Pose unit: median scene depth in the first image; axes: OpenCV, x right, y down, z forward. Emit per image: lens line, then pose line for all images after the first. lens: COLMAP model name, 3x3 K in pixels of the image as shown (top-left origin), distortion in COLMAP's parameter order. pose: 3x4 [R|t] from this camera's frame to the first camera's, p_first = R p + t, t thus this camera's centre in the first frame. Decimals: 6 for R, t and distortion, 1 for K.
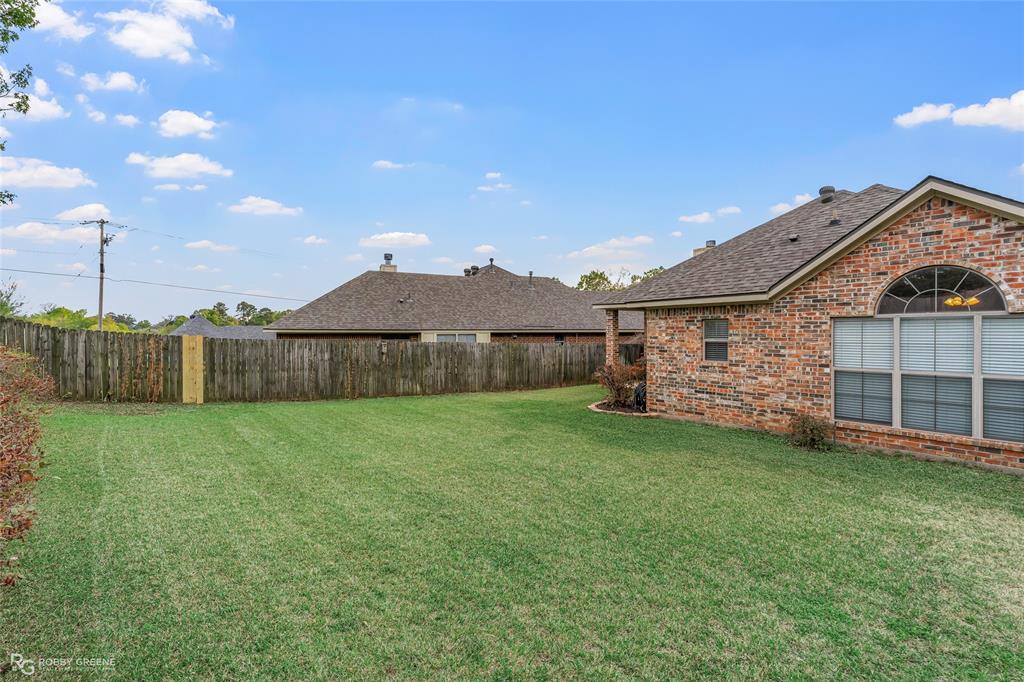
lens RADIAL K [[462.4, 0, 510.0], [0, 462.4, 337.3], [0, 0, 1]] dist [-0.000938, -0.000328]
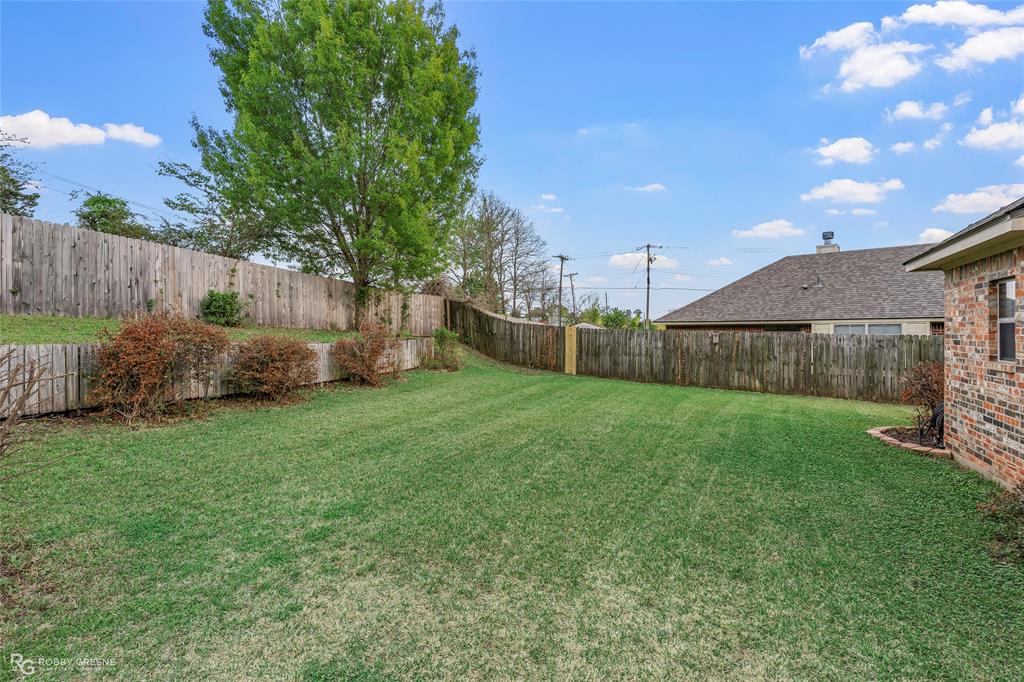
lens RADIAL K [[462.4, 0, 510.0], [0, 462.4, 337.3], [0, 0, 1]] dist [-0.000938, -0.000328]
pose [[0.419714, 0.010330, -0.907597, 0.434472], [-0.007210, 0.999942, 0.008047, 0.016221], [0.907628, 0.003166, 0.419764, 0.193690]]
